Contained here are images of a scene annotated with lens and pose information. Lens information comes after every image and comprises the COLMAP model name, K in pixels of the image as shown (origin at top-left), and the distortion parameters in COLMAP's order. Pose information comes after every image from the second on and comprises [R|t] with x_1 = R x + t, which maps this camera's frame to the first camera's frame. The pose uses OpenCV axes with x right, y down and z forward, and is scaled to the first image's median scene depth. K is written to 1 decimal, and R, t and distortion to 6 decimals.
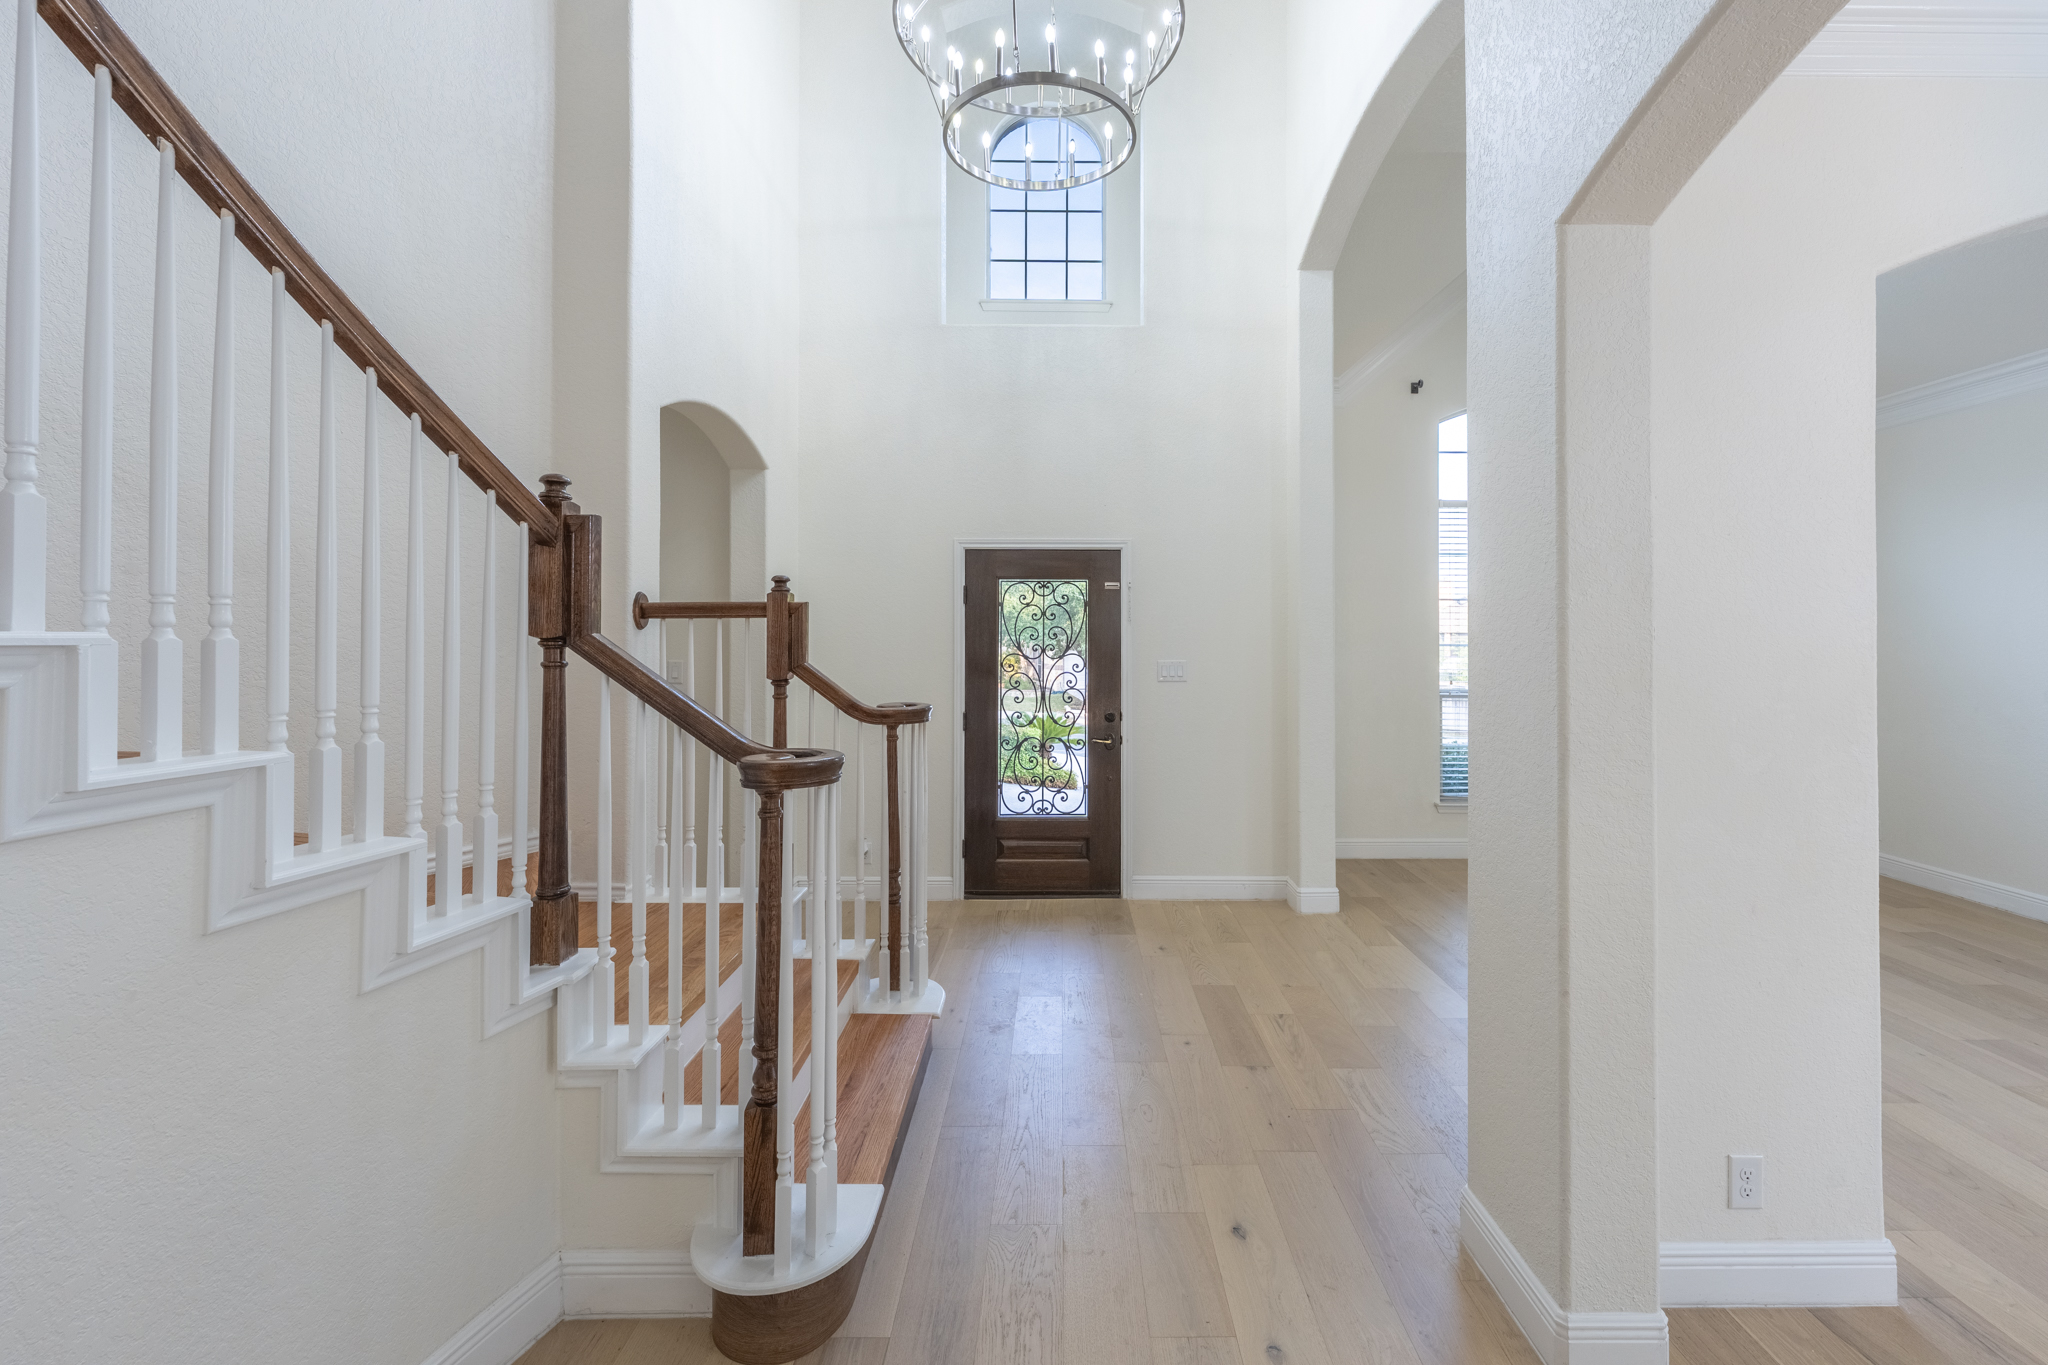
lens RADIAL K [[844.5, 0, 1025.6], [0, 844.5, 636.6], [0, 0, 1]] dist [-0.000240, -0.000055]
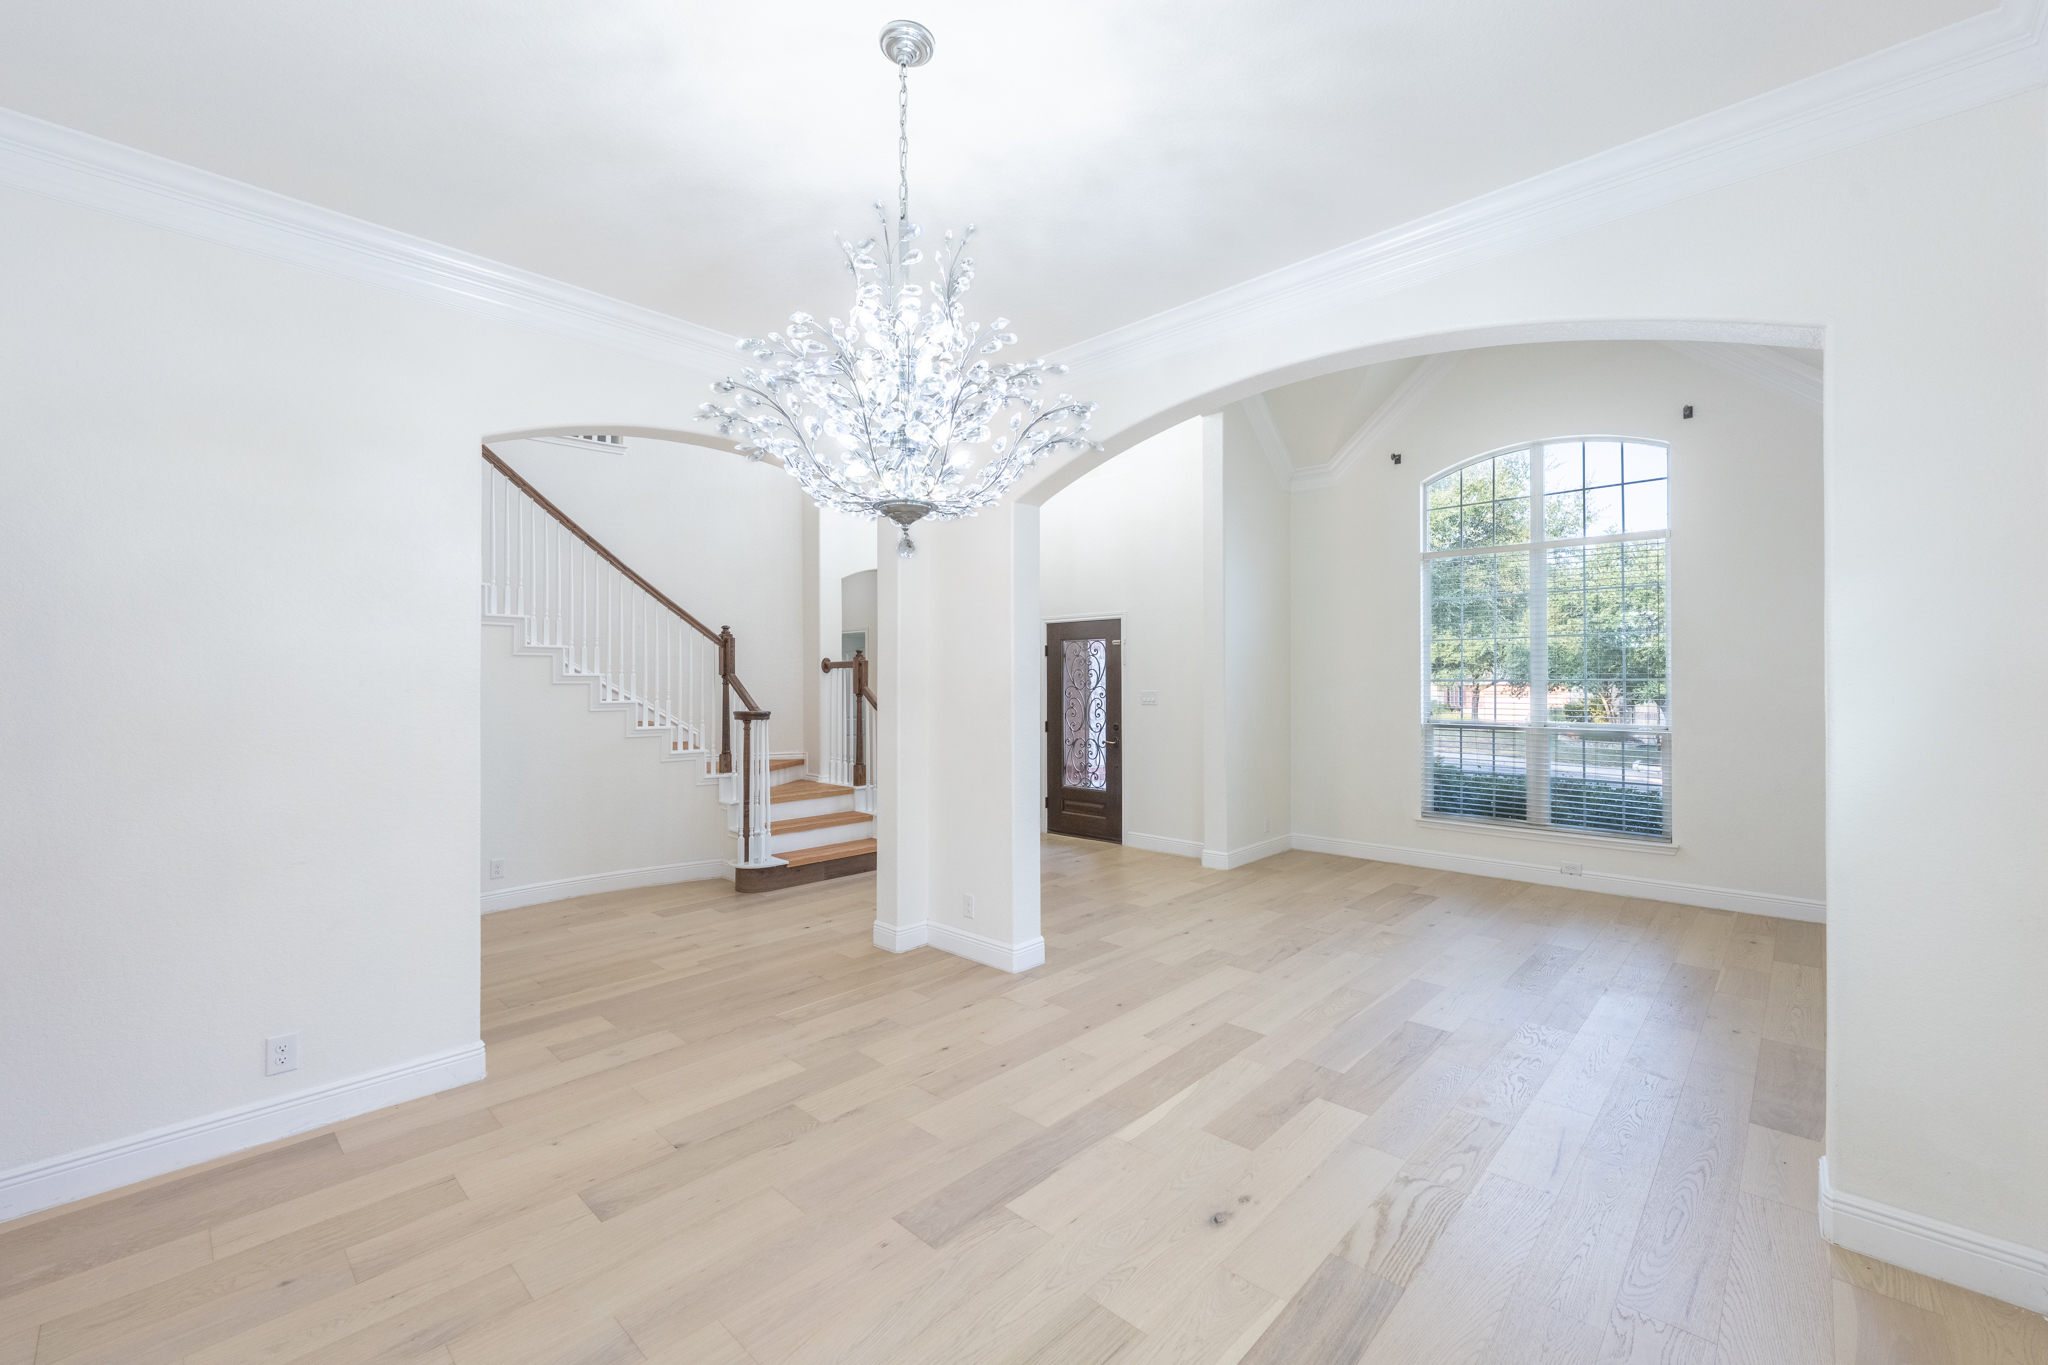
lens RADIAL K [[844.5, 0, 1026.7], [0, 844.5, 710.5], [0, 0, 1]] dist [-0.000388, -0.000111]
pose [[0.723742, 0.024054, -0.689651, 1.048096], [0.002563, 0.999292, 0.037544, 0.005953], [0.690066, -0.028940, 0.723168, -0.230755]]
